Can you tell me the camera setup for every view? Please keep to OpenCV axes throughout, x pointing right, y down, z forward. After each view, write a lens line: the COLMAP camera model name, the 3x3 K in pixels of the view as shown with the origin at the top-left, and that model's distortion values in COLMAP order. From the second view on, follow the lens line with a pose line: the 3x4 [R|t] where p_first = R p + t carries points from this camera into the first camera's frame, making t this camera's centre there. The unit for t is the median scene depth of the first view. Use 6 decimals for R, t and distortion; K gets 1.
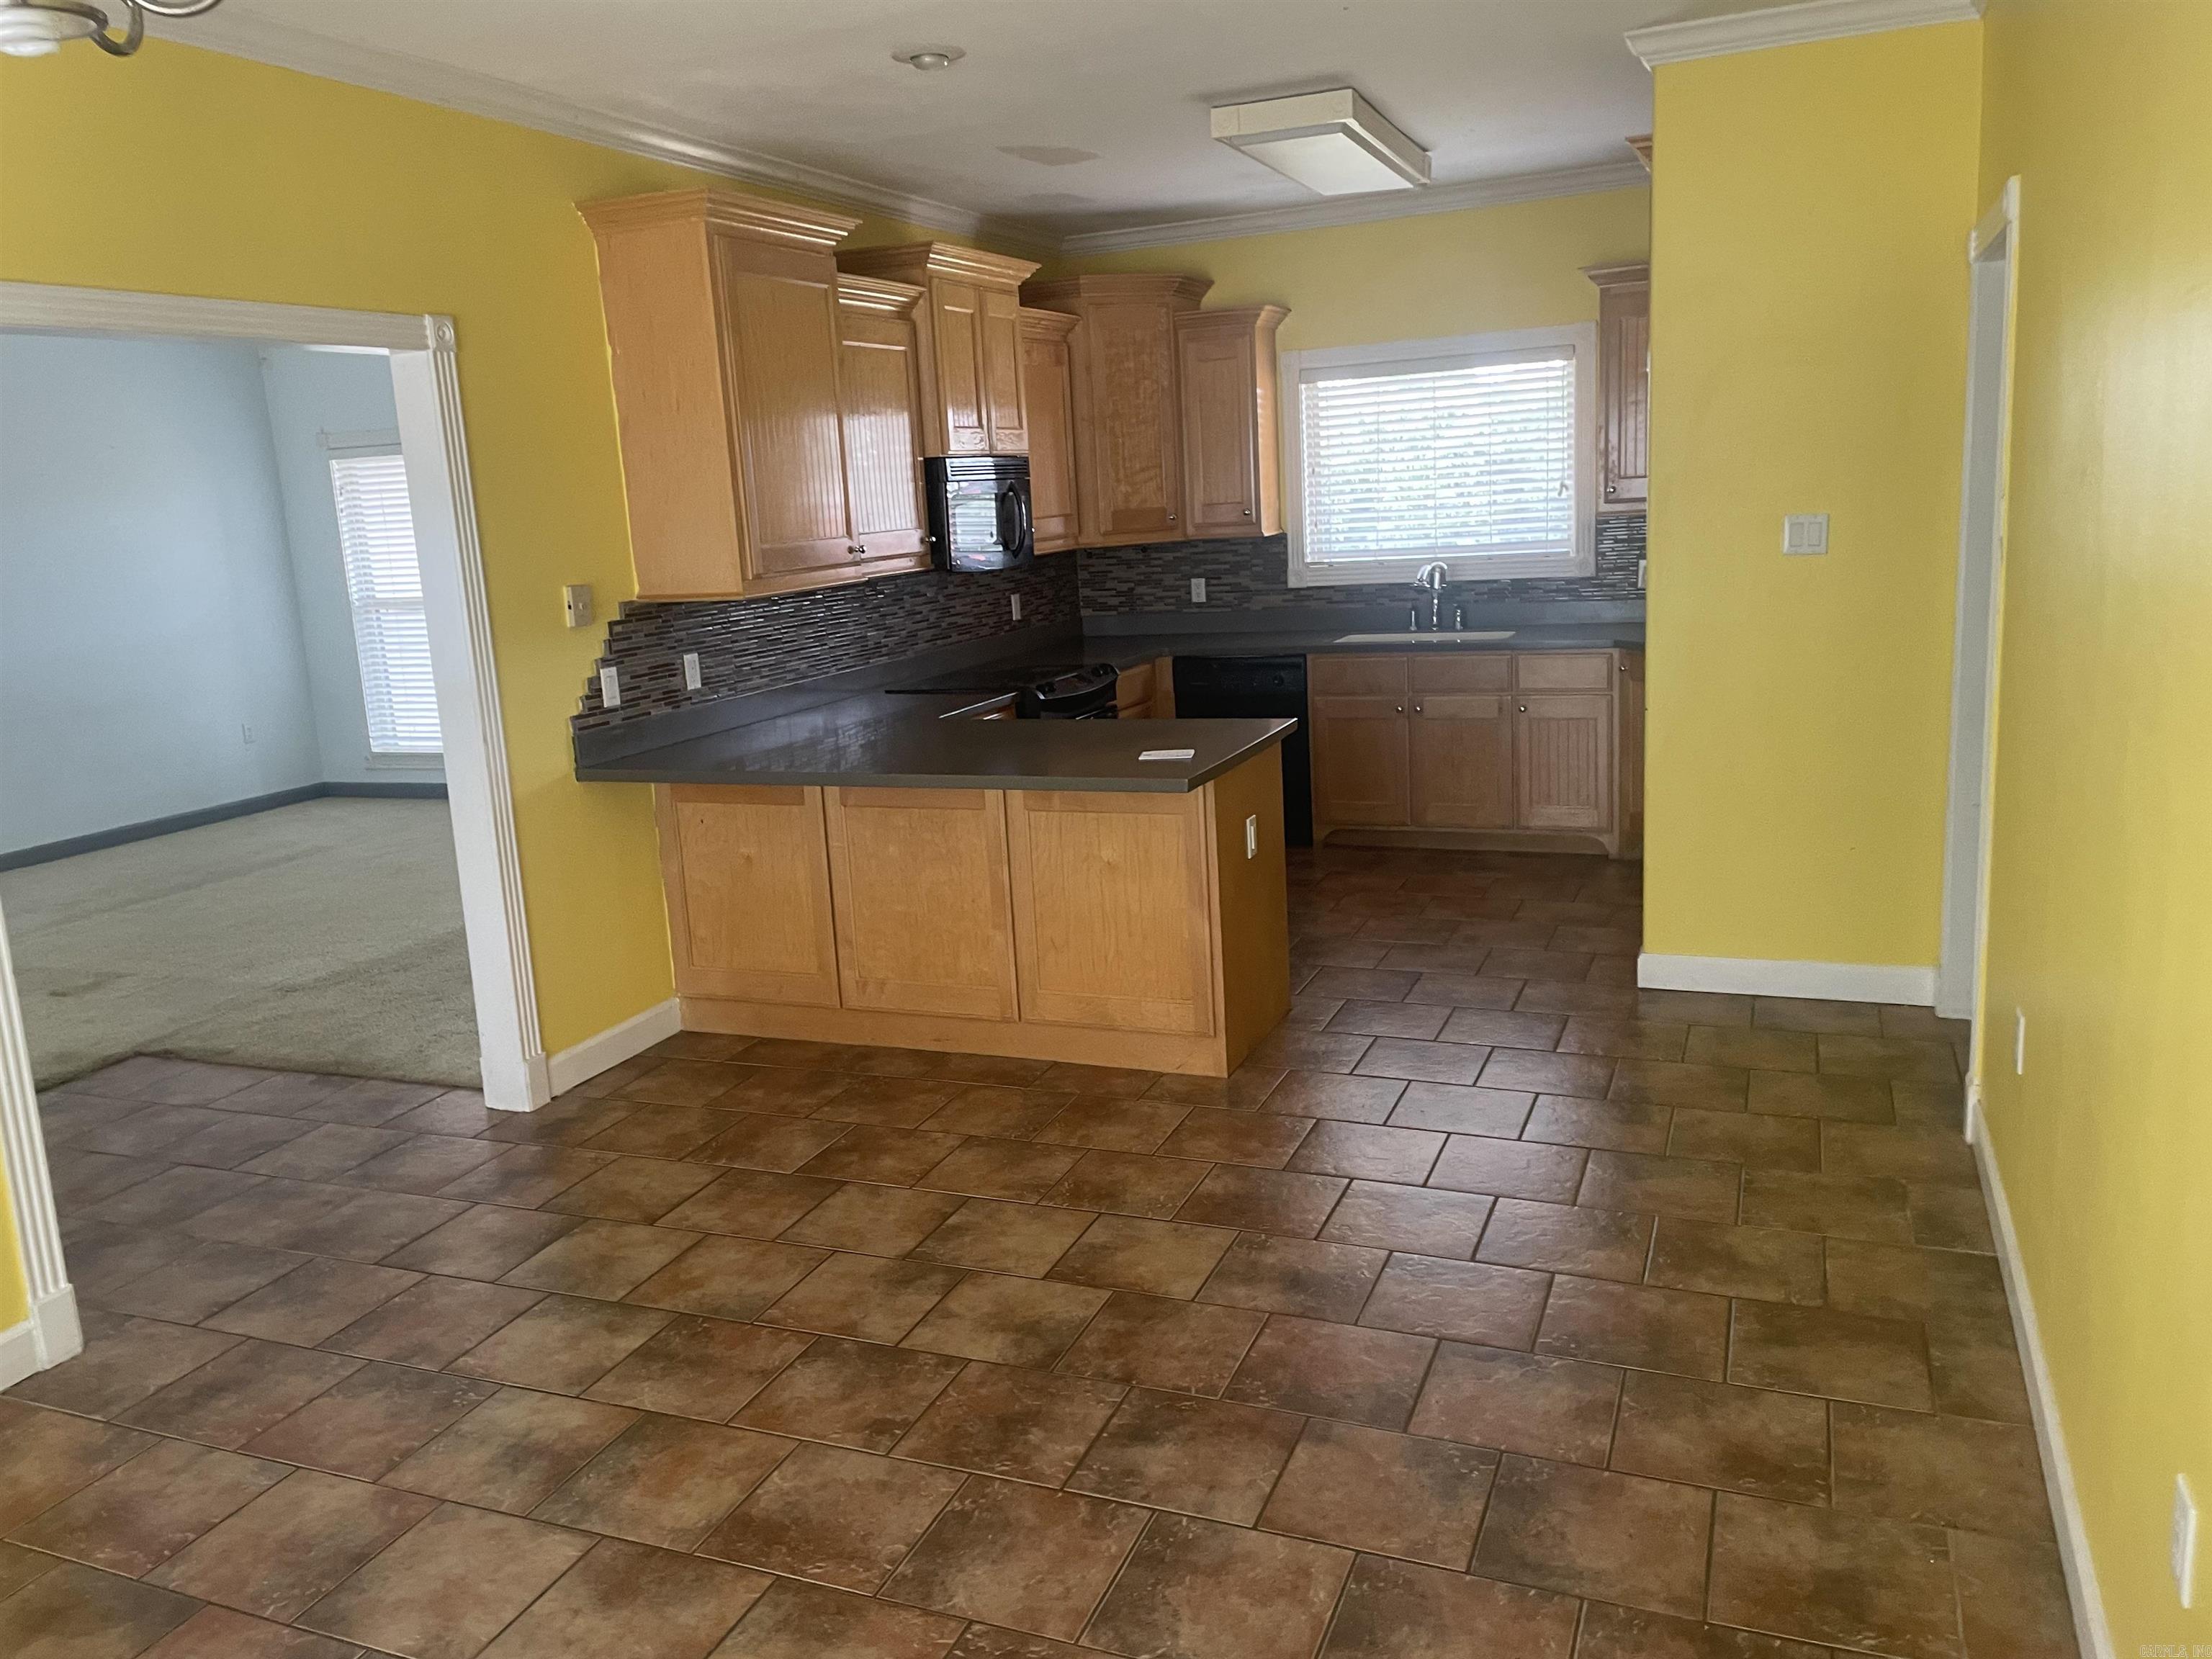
lens RADIAL K [[1687.7, 0, 1106.0], [0, 1687.7, 829.5], [0, 0, 1]] dist [0.088815, -0.114632]
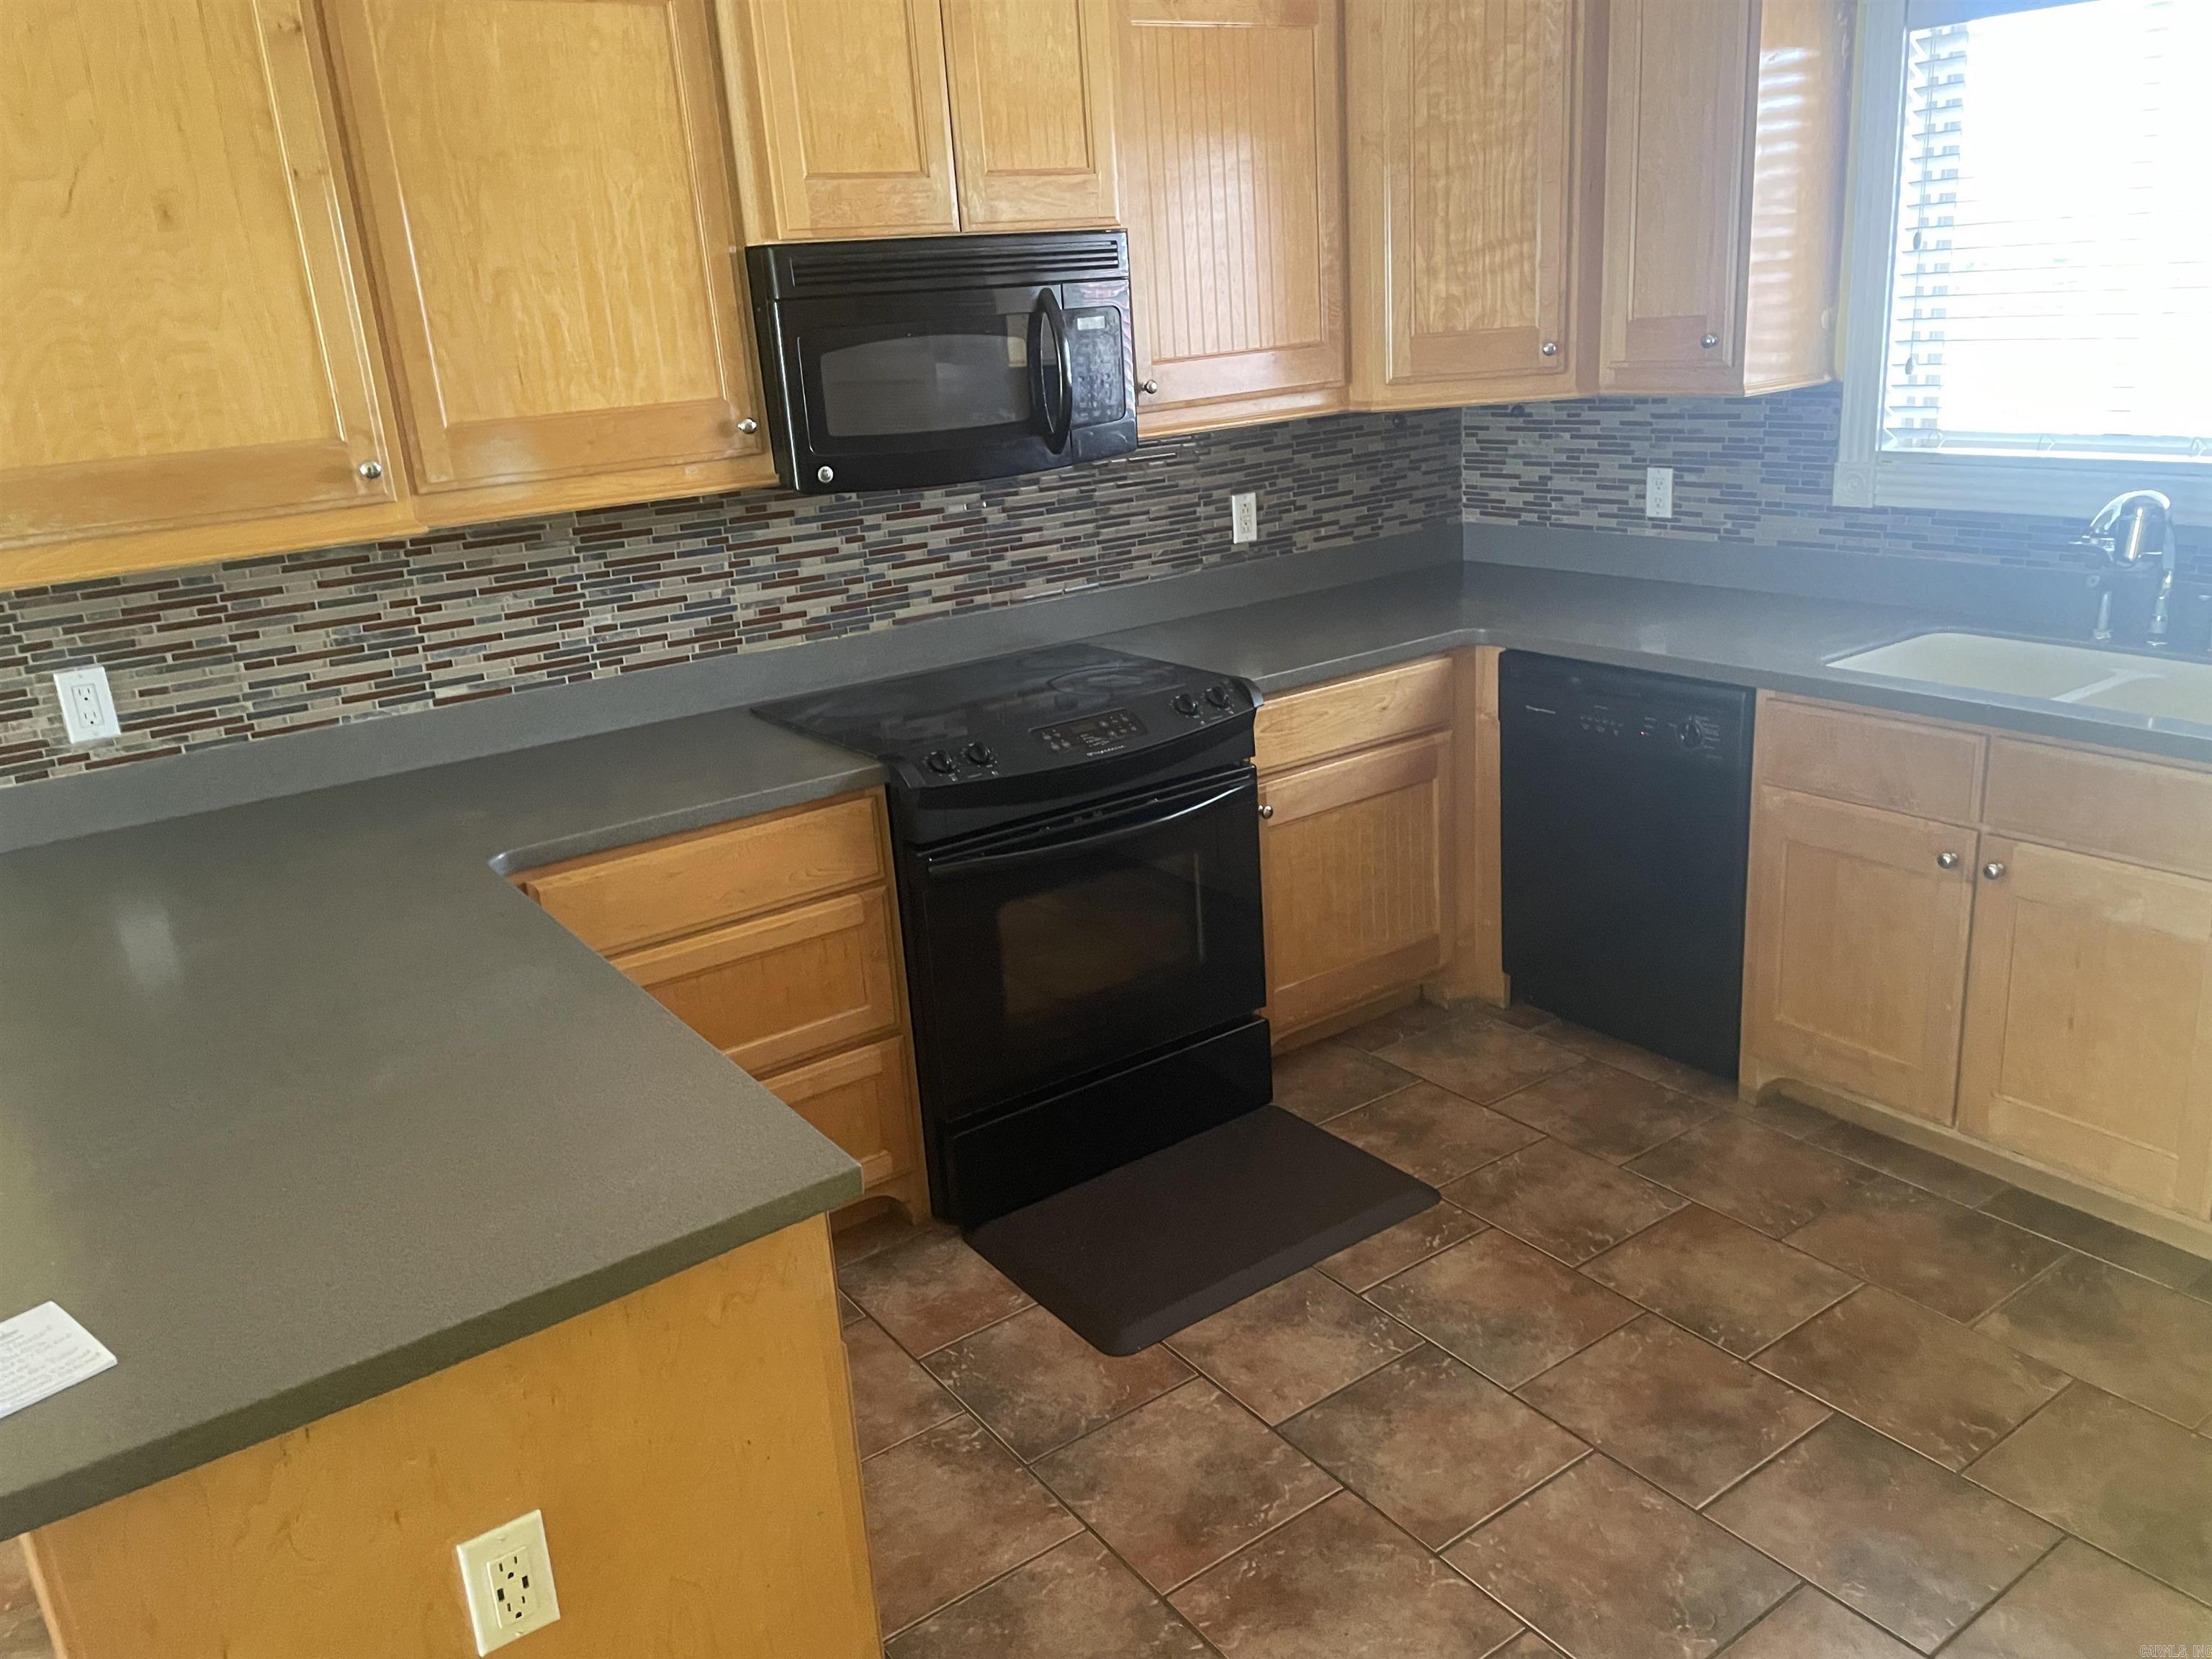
lens RADIAL K [[1687.7, 0, 1106.0], [0, 1687.7, 829.5], [0, 0, 1]] dist [0.088815, -0.114632]
pose [[0.847163, 0.162620, -0.505836, 0.197581], [-0.089412, 0.982068, 0.165977, -0.121020], [0.523757, -0.095382, 0.846511, 0.520924]]
